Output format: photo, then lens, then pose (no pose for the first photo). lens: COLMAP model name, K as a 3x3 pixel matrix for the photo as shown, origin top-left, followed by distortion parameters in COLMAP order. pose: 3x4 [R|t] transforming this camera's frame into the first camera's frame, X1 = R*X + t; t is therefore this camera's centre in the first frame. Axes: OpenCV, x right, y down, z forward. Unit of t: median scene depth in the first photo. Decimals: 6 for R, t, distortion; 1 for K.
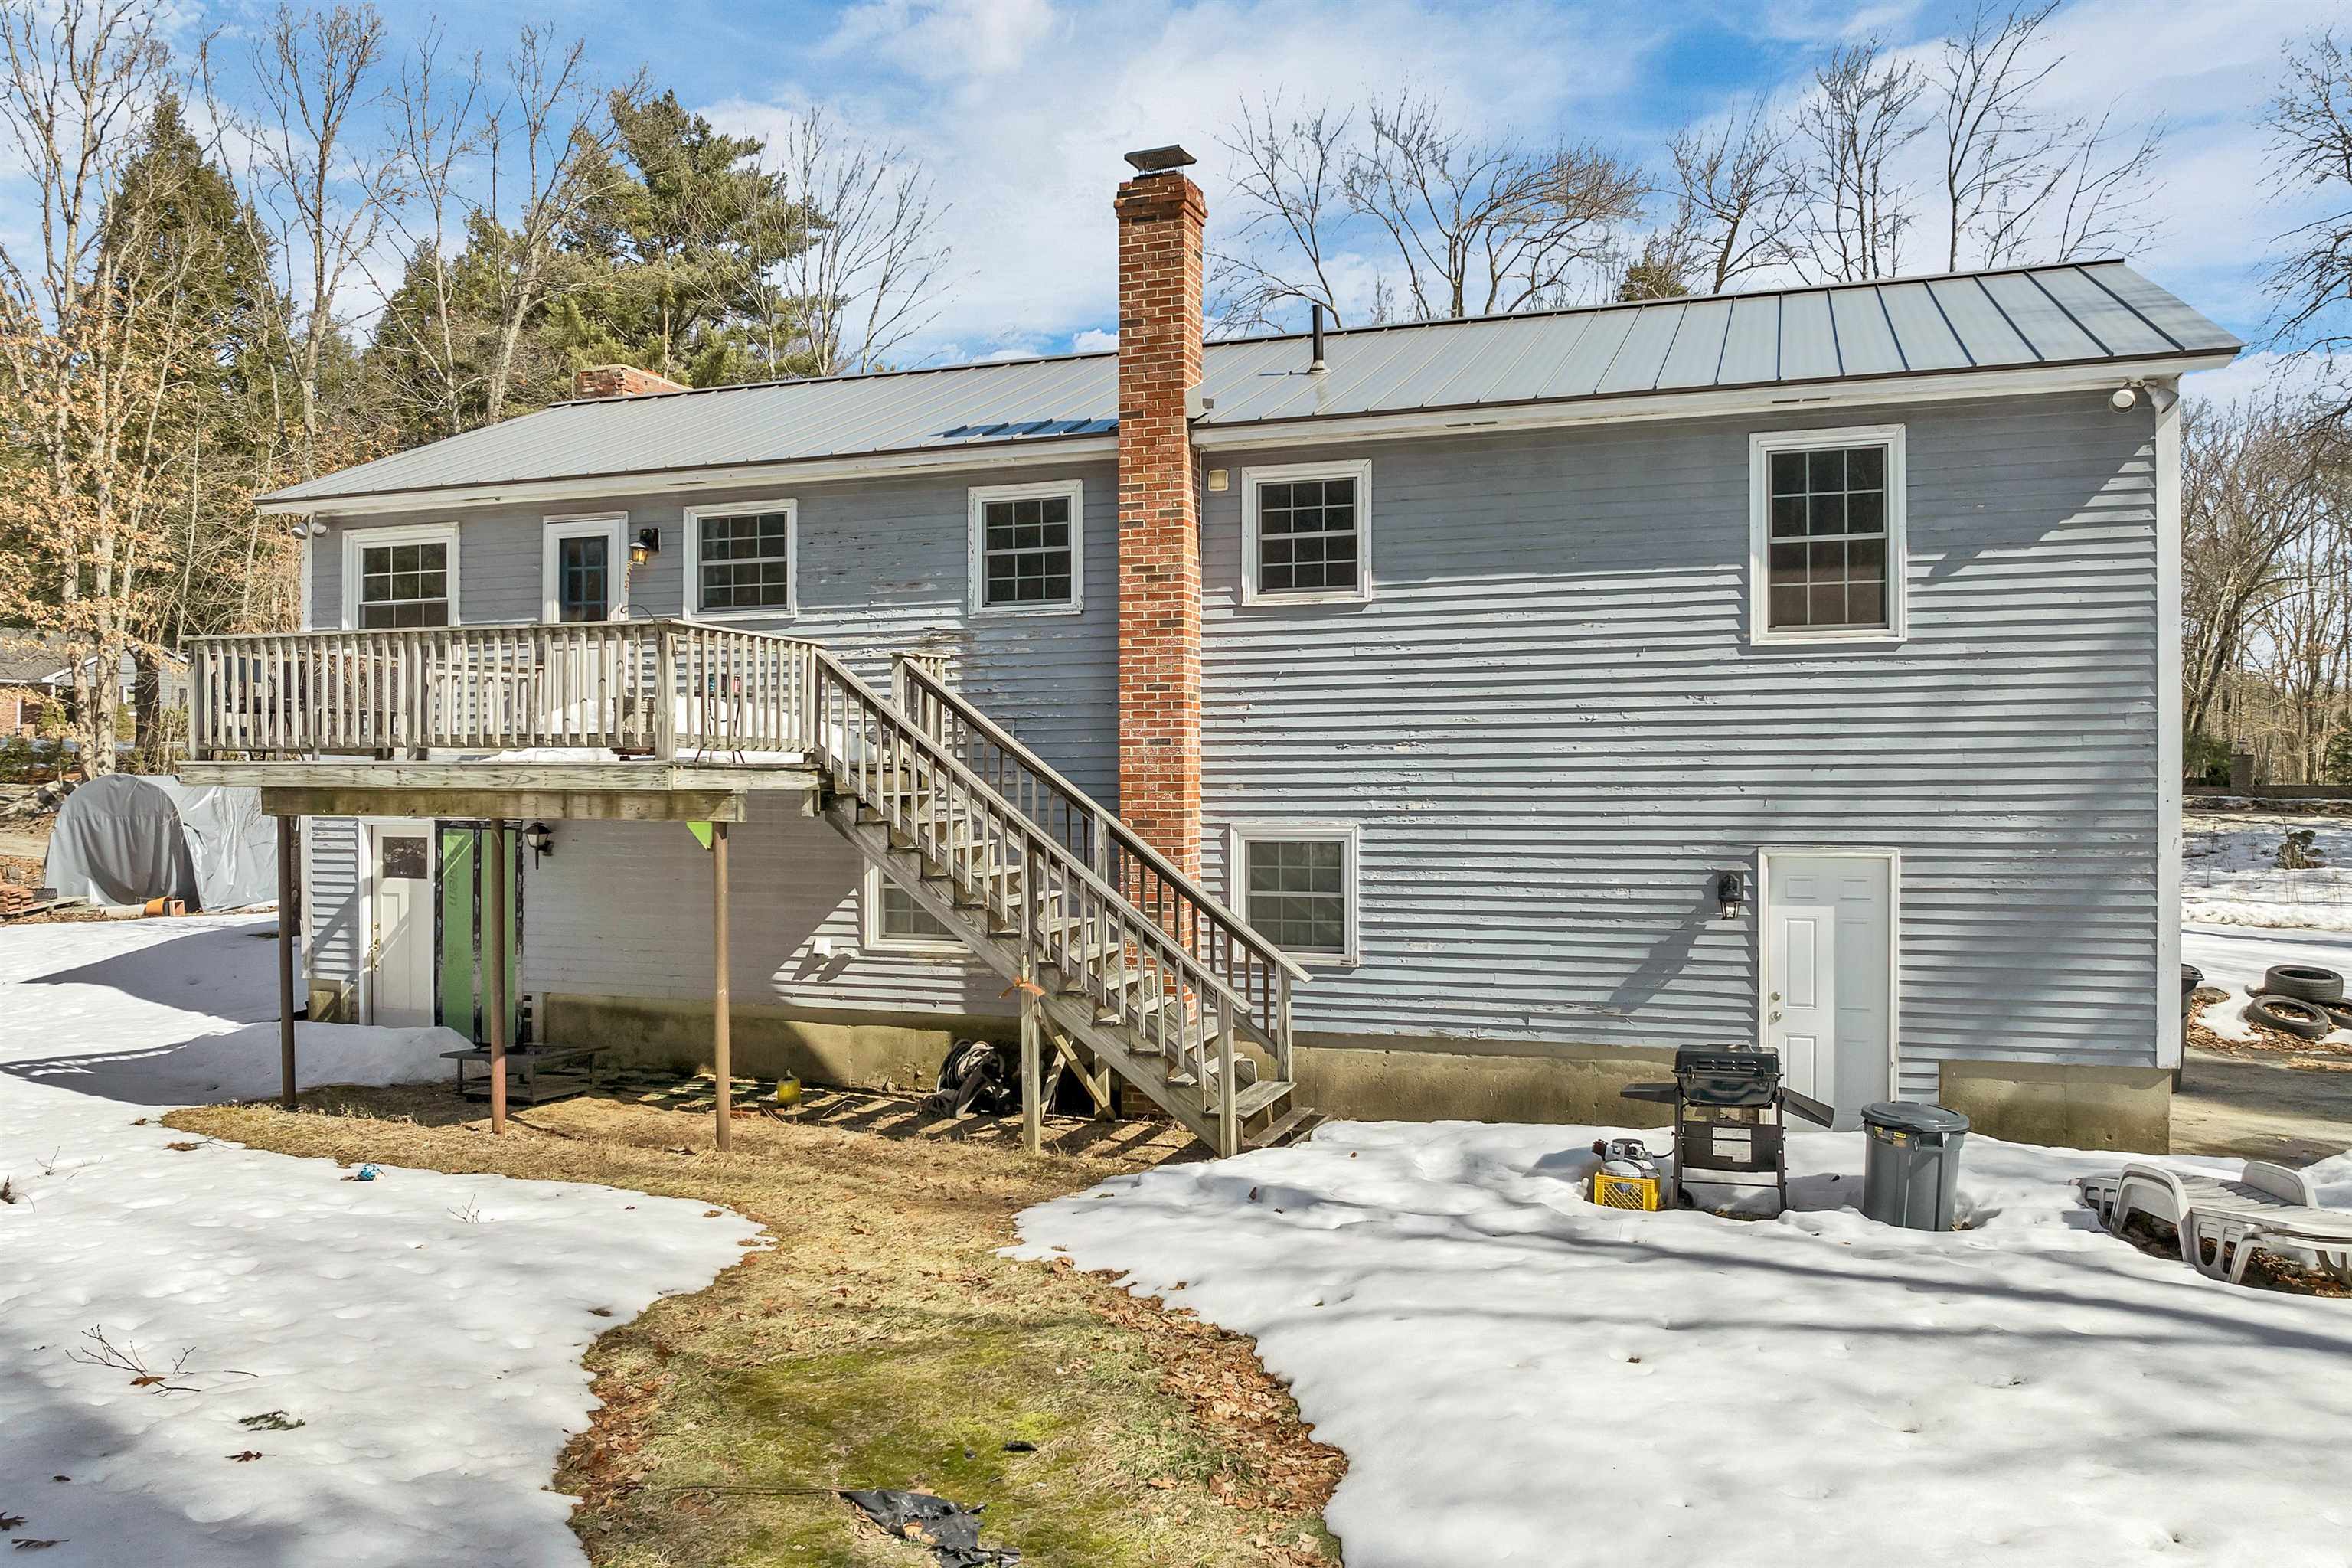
lens RADIAL K [[1681.6, 0, 1176.0], [0, 1681.6, 784.0], [0, 0, 1]] dist [-0.014493, -0.040780]
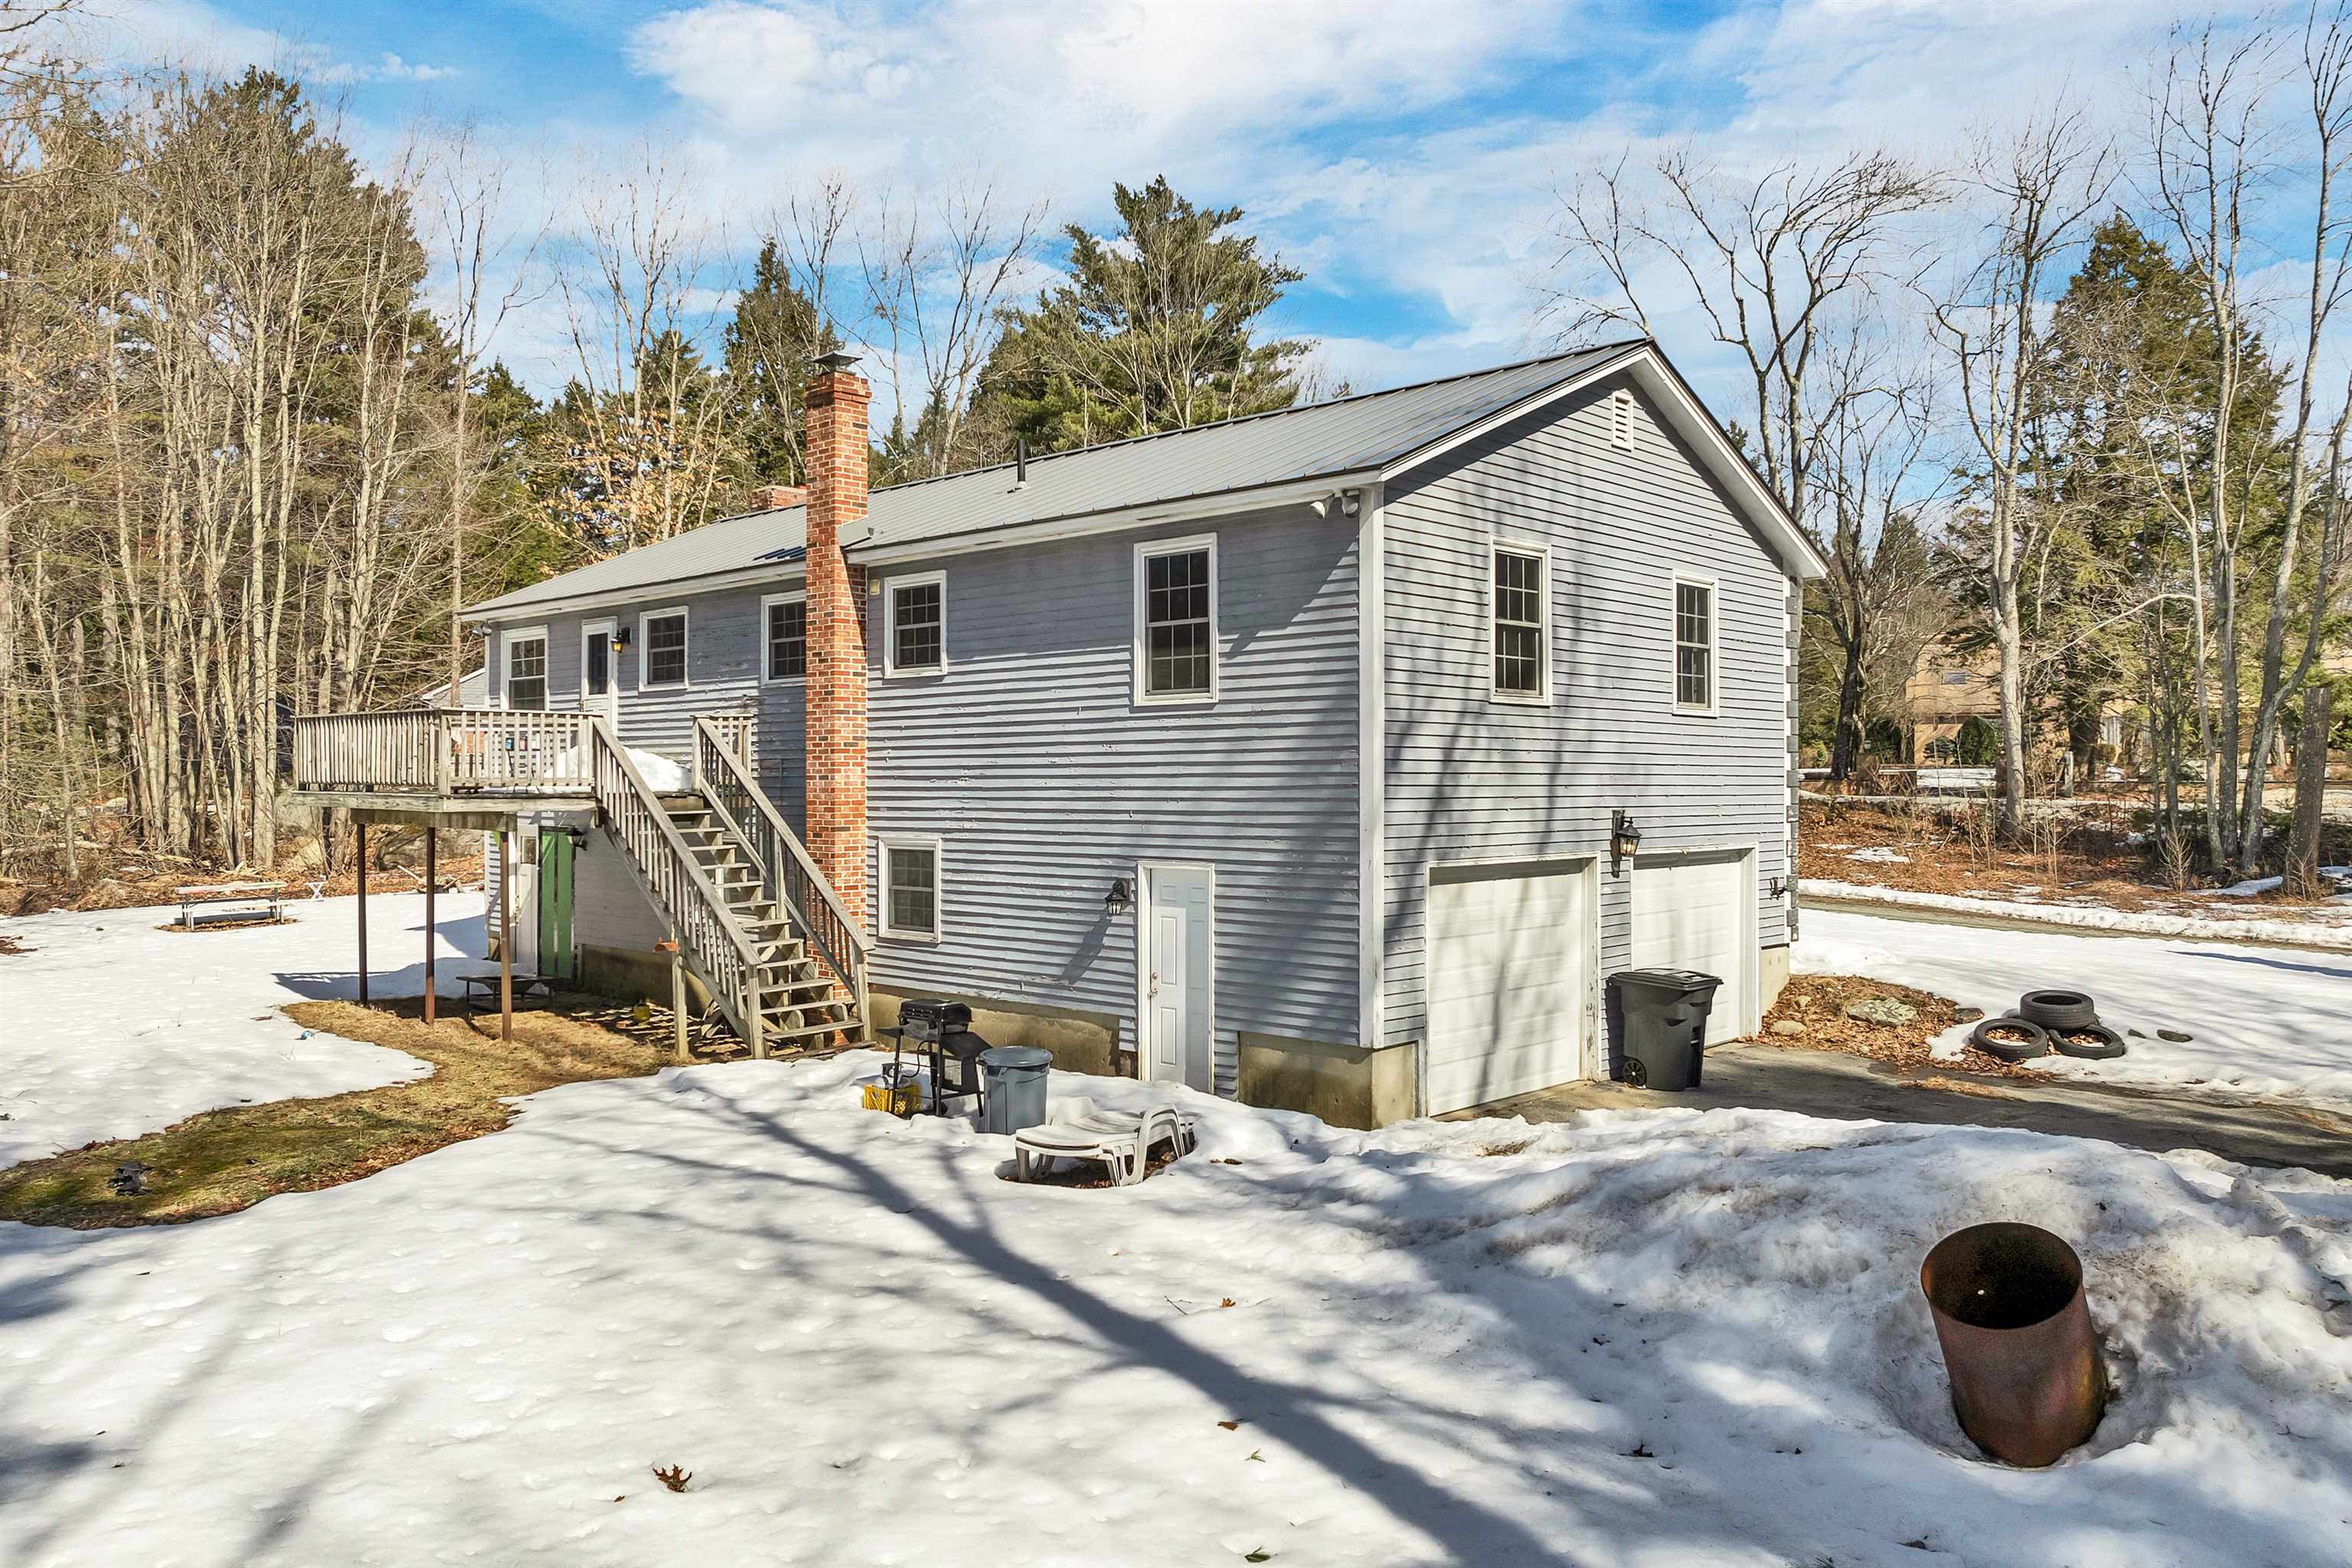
lens RADIAL K [[1658.6, 0, 1176.0], [0, 1658.6, 784.0], [0, 0, 1]] dist [-0.010276, -0.001471]
pose [[0.918837, 0.001624, -0.394634, 0.820648], [-0.000856, 0.999997, 0.002123, -0.023025], [0.394636, -0.001613, 0.918836, -0.160443]]
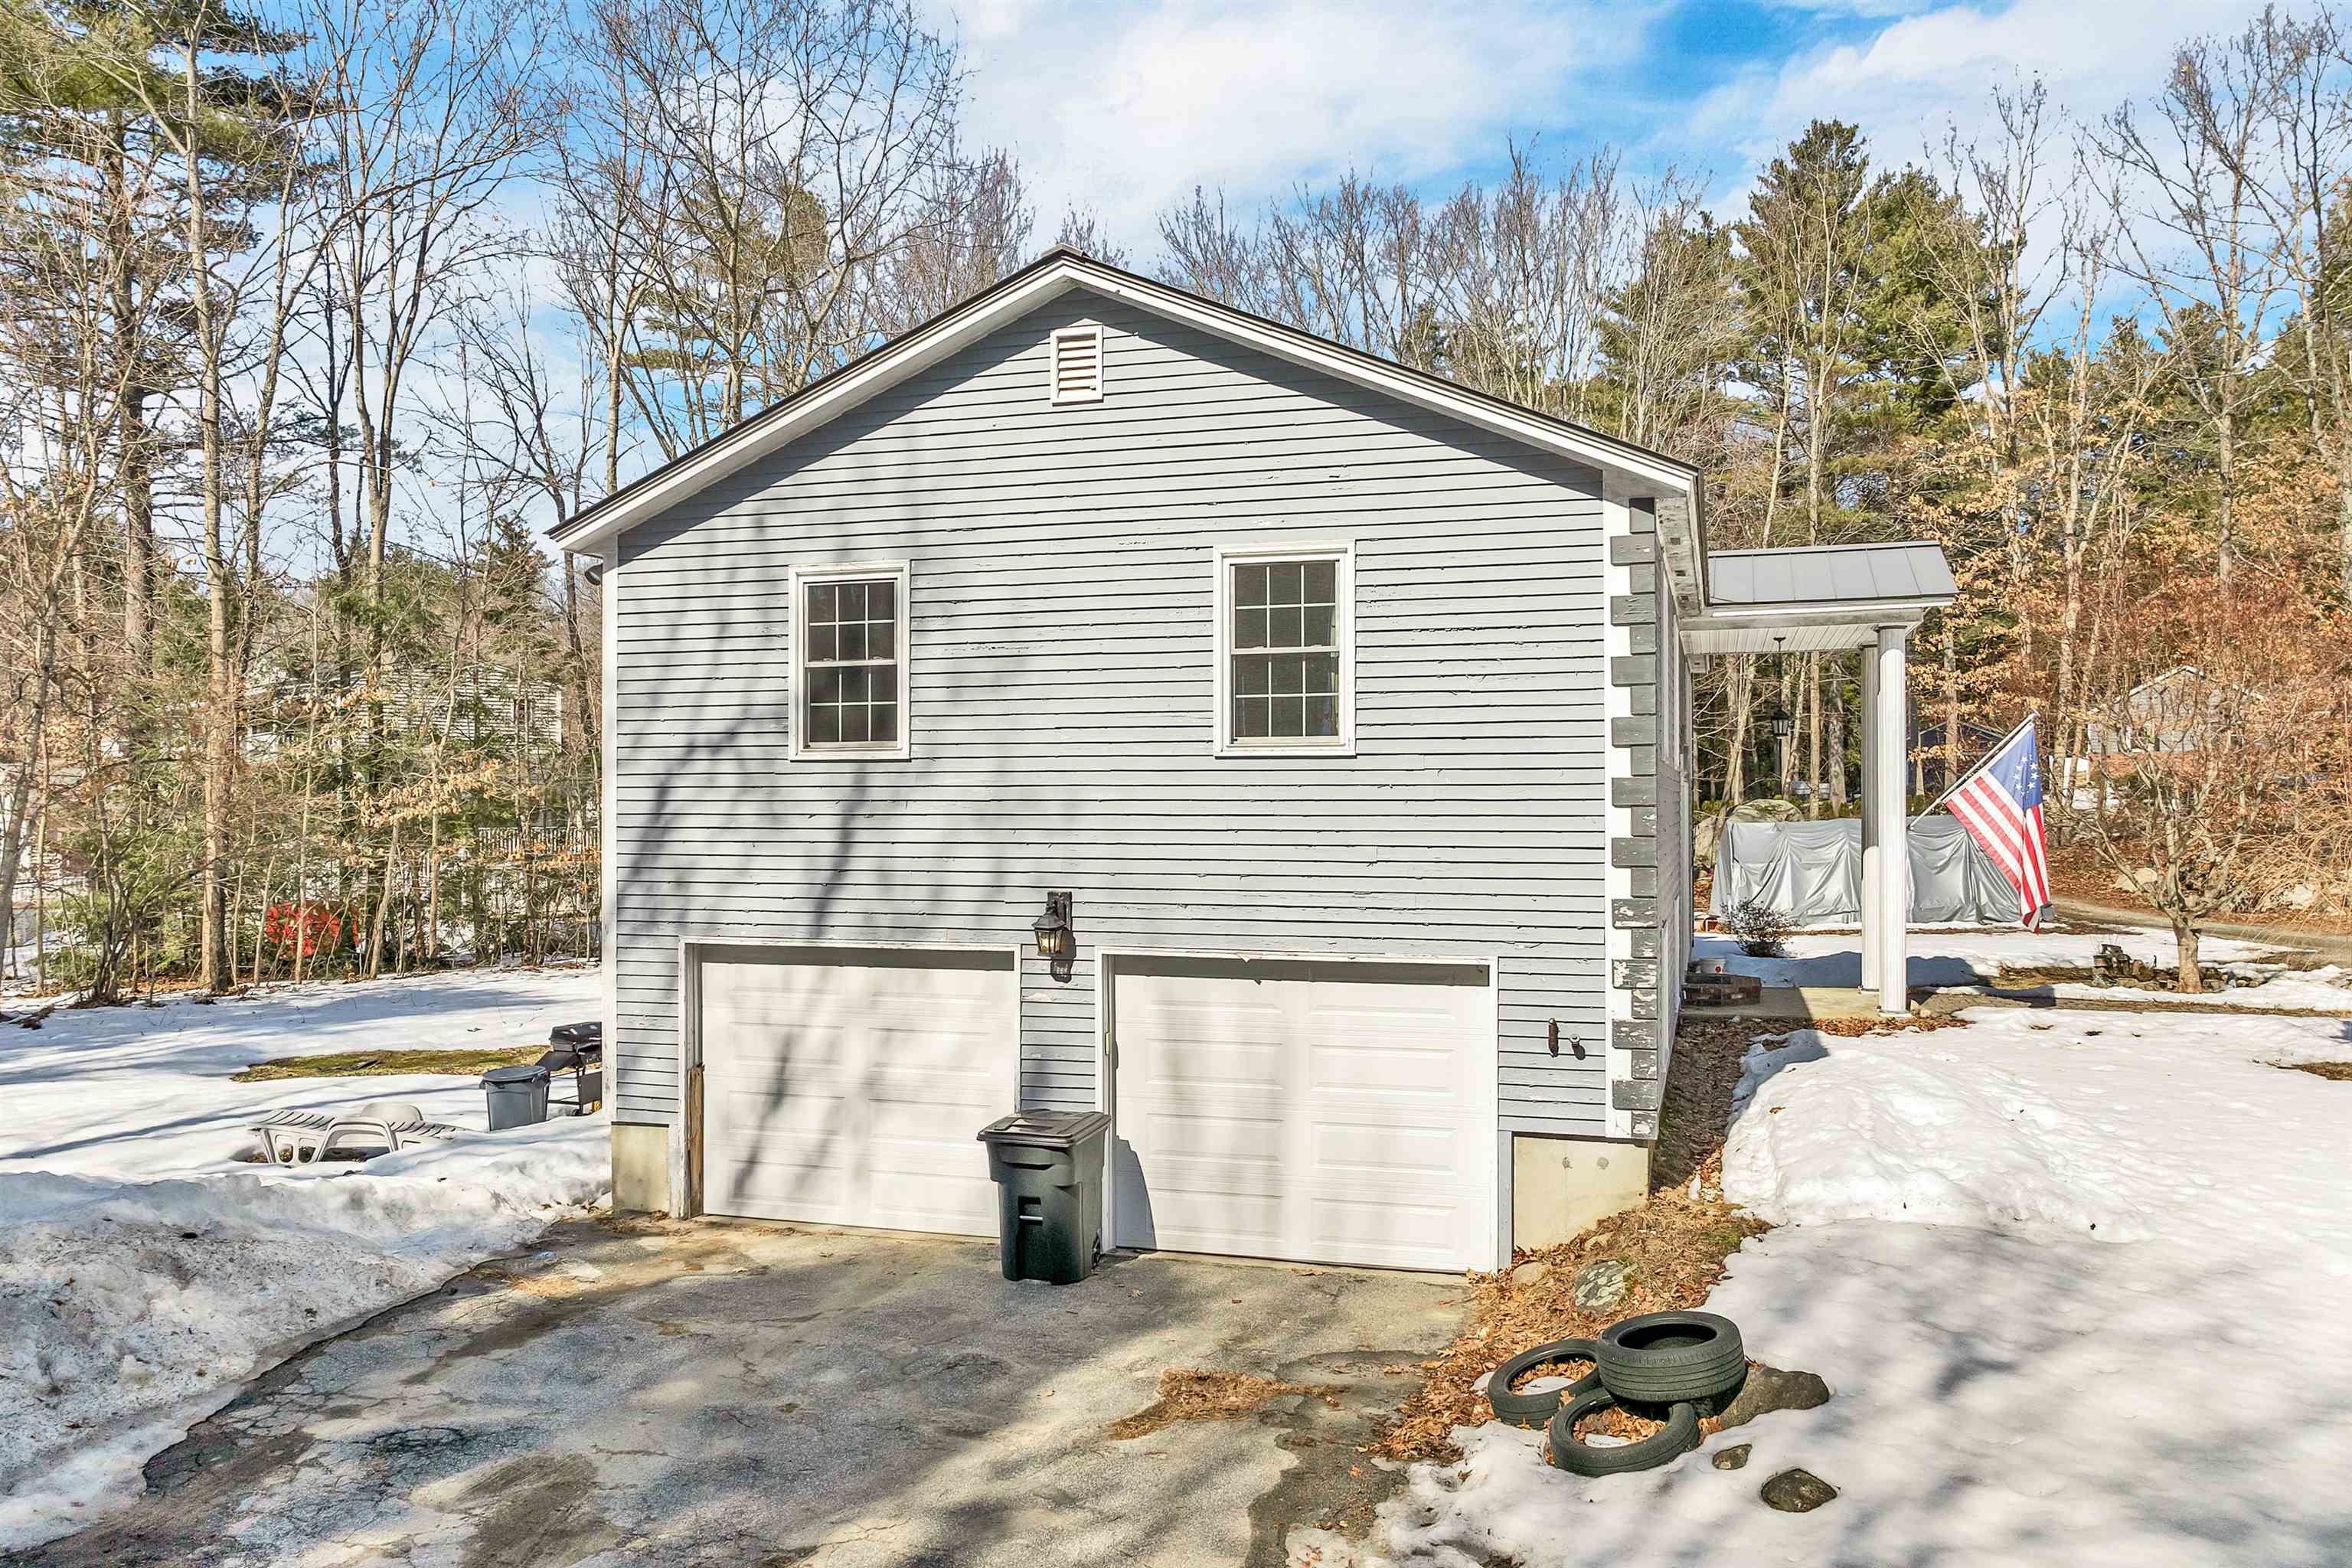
lens RADIAL K [[1681.6, 0, 1176.0], [0, 1681.6, 784.0], [0, 0, 1]] dist [-0.014493, -0.040780]
pose [[0.060607, -0.006792, -0.998139, 1.400083], [0.001893, 0.999976, -0.006689, -0.047228], [0.998160, -0.001484, 0.060619, 0.824230]]
